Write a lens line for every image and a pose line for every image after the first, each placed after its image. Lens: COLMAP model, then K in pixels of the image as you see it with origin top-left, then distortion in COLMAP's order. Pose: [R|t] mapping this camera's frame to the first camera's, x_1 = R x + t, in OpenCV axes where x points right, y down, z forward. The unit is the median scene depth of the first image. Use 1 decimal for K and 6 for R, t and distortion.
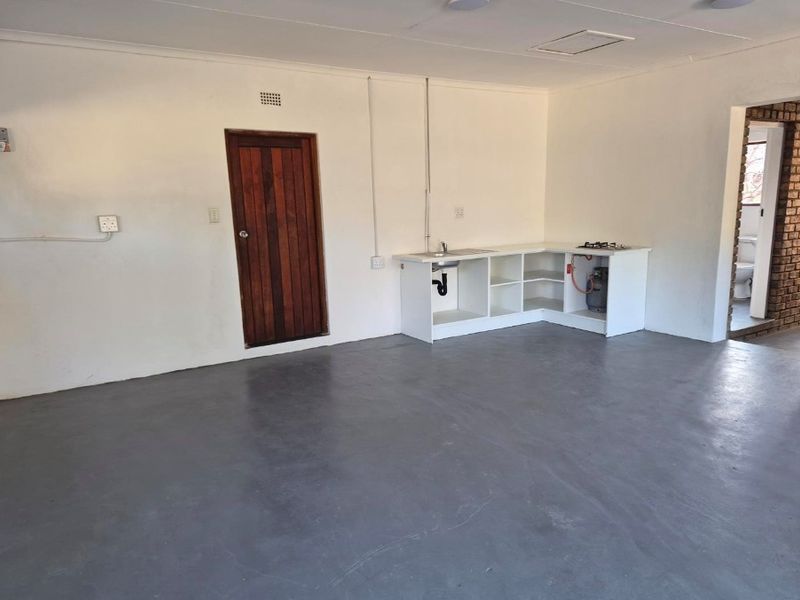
lens RADIAL K [[524.1, 0, 400.1], [0, 524.1, 304.7], [0, 0, 1]] dist [-0.004295, -0.000472]
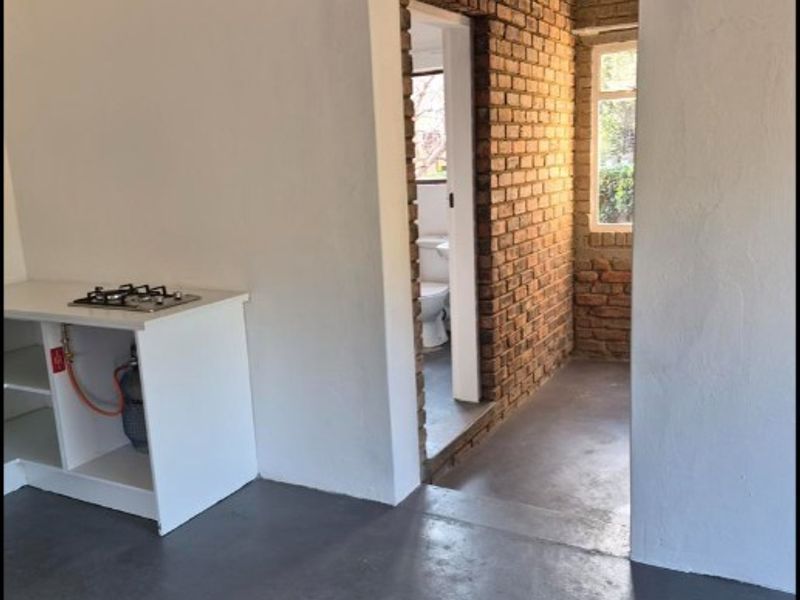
lens RADIAL K [[831.4, 0, 387.2], [0, 831.4, 299.6], [0, 0, 1]] dist [0.131122, -0.248391]
pose [[0.858690, -0.093555, 0.503884, 0.228988], [0.118233, 0.992838, -0.017148, -0.075792], [-0.498671, 0.074300, 0.863601, 0.349970]]
